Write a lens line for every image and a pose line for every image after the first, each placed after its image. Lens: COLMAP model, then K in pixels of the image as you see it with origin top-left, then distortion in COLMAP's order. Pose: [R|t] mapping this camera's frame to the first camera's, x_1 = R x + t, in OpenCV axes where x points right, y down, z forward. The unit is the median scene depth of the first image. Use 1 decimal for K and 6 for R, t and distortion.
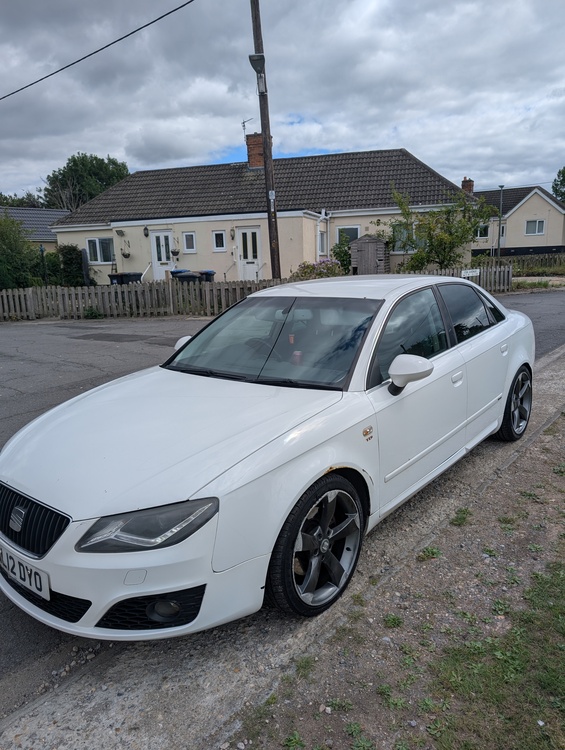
lens RADIAL K [[530.8, 0, 282.5], [0, 530.8, 375.0], [0, 0, 1]] dist [0.002487, 0.000638]
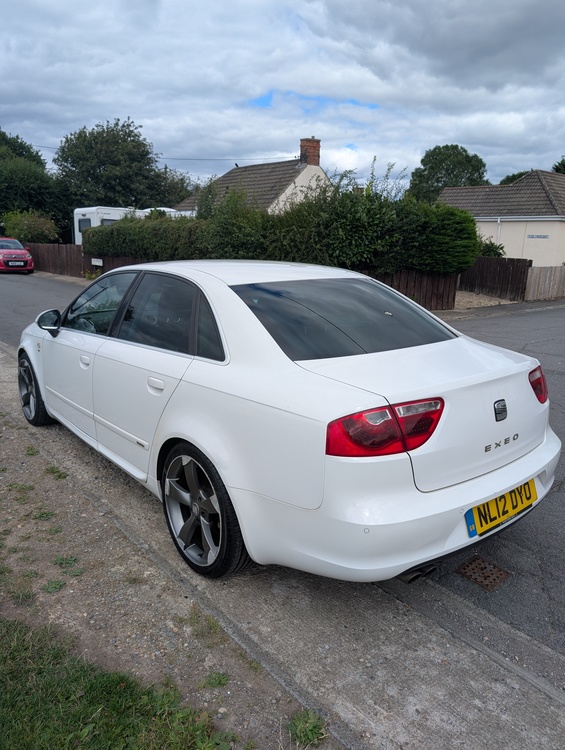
lens RADIAL K [[530.8, 0, 282.5], [0, 530.8, 375.0], [0, 0, 1]] dist [0.002487, 0.000638]
pose [[-0.178522, 0.254904, -0.950344, 1.077080], [-0.216982, 0.931883, 0.290712, -0.301266], [0.959713, 0.258106, -0.111052, 1.304505]]
